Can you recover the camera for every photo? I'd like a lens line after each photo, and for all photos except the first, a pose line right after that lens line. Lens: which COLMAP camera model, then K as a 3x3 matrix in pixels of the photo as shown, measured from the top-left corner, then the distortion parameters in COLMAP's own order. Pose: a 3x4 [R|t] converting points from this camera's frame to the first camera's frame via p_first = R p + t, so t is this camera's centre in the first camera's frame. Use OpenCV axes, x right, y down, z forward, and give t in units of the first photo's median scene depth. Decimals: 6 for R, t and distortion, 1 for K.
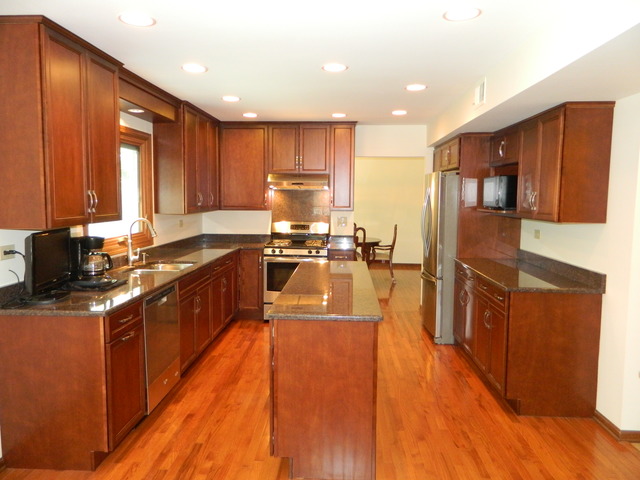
lens RADIAL K [[481.2, 0, 321.6], [0, 481.2, 240.3], [0, 0, 1]] dist [0.005339, 0.004763]
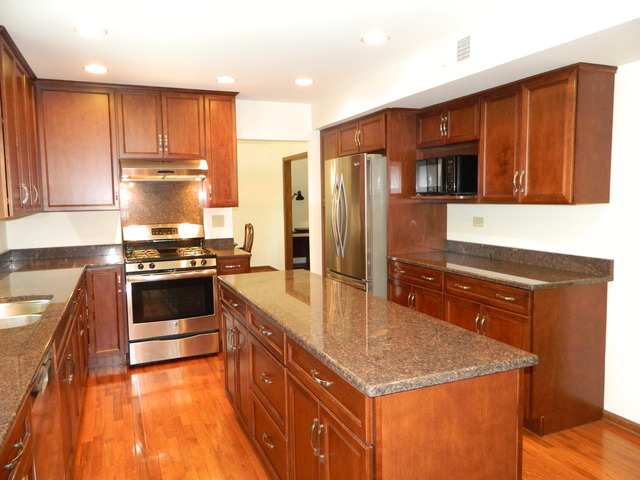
lens RADIAL K [[481.2, 0, 318.5], [0, 481.2, 237.5], [0, 0, 1]] dist [0.005339, 0.004763]
pose [[0.898292, -0.063700, 0.434758, -0.170956], [0.066985, 0.997724, 0.007782, -0.008005], [-0.434264, 0.022132, 0.900514, 0.247174]]
